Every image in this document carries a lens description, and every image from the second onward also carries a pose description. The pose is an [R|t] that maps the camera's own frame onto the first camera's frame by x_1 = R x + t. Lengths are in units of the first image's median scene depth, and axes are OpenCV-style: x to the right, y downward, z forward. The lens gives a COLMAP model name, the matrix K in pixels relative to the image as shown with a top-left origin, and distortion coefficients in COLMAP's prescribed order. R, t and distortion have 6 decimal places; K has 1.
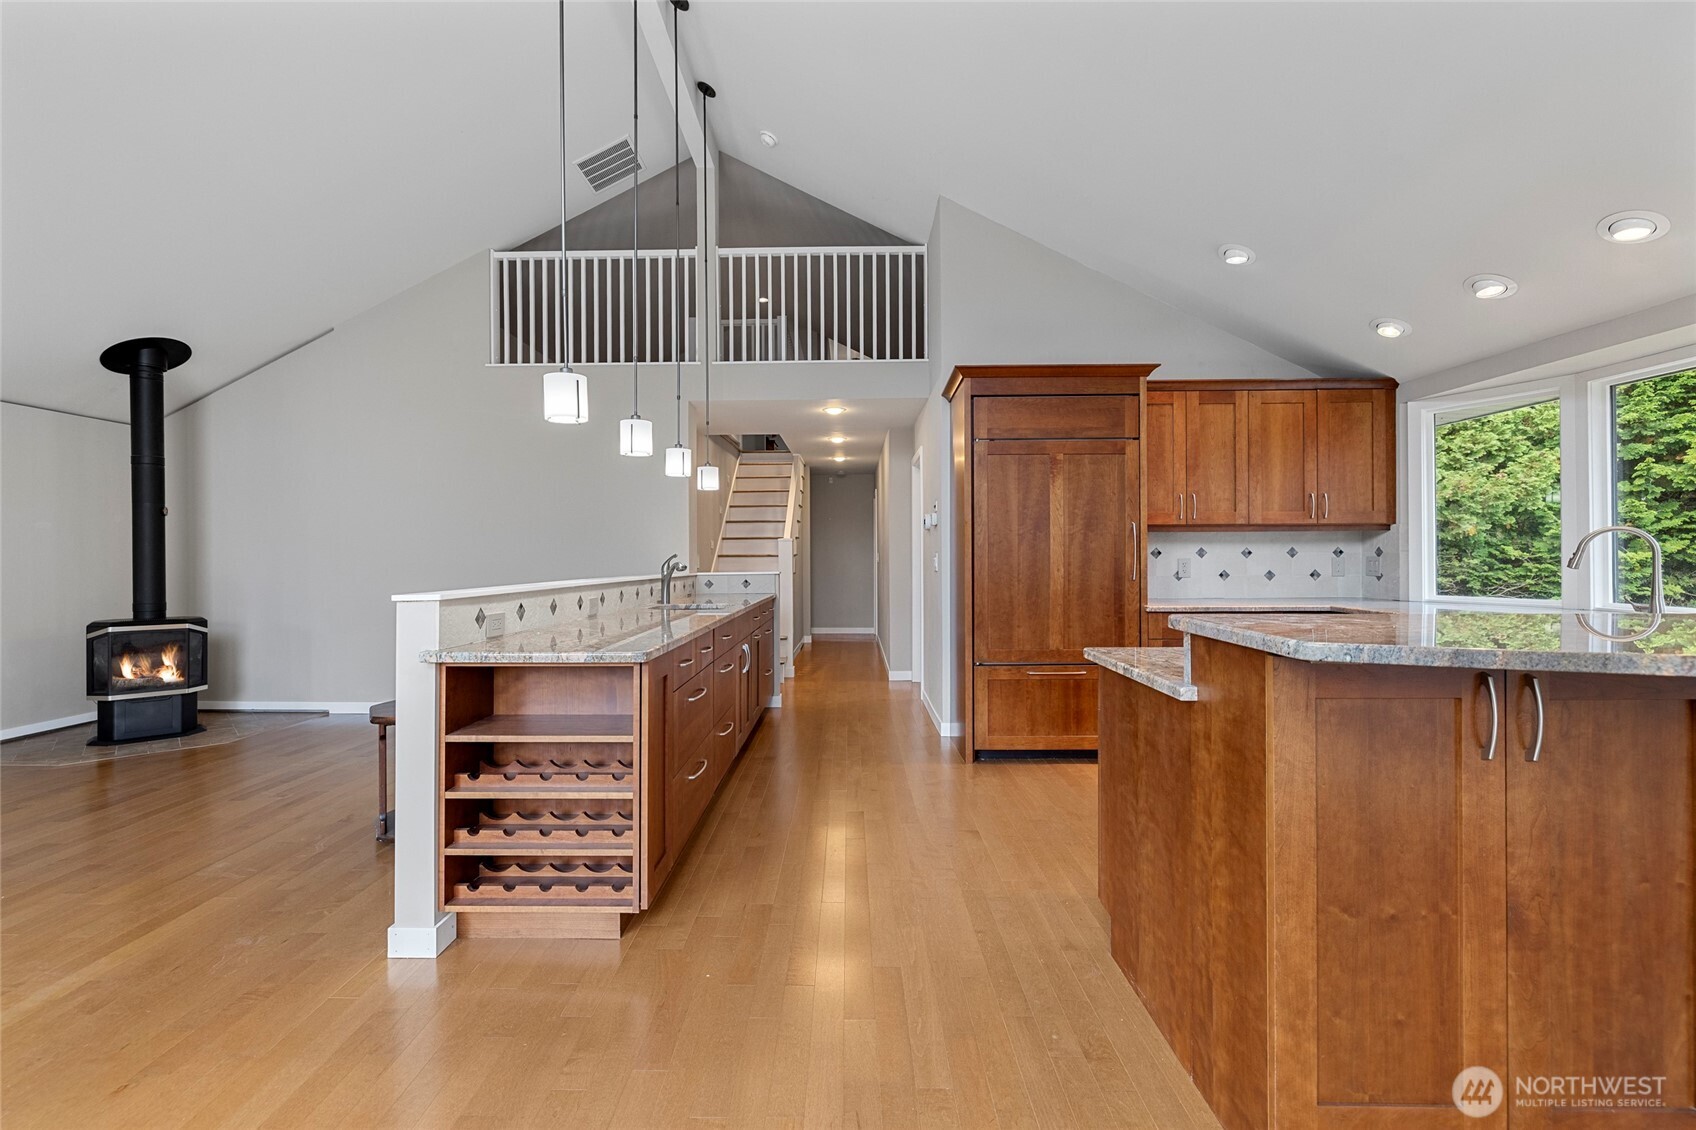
lens RADIAL K [[718.0, 0, 836.5], [0, 718.0, 552.5], [0, 0, 1]] dist [-0.000345, -0.000375]
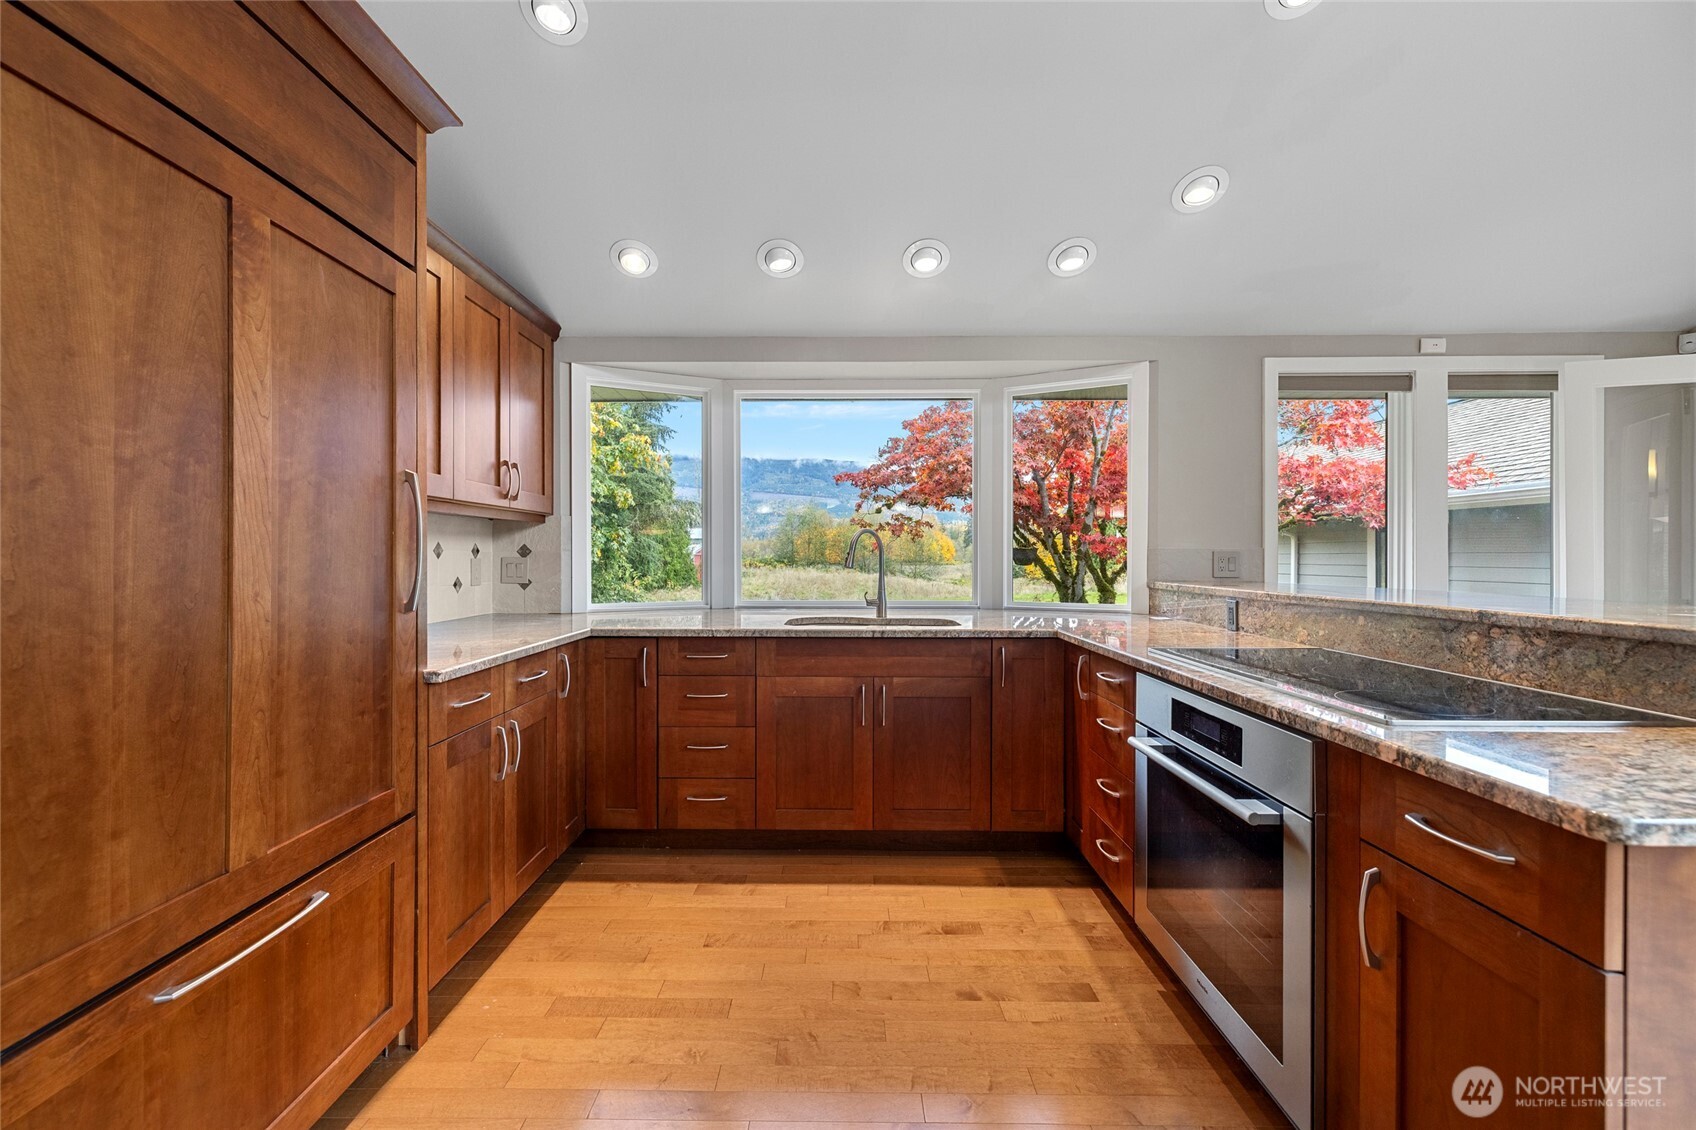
lens RADIAL K [[718.0, 0, 842.6], [0, 718.0, 555.9], [0, 0, 1]] dist [-0.000345, -0.000375]
pose [[-0.019060, 0.005609, 0.999803, 0.002745], [-0.002279, 0.999981, -0.005653, 0.008630], [-0.999816, -0.002387, -0.019047, 0.755656]]
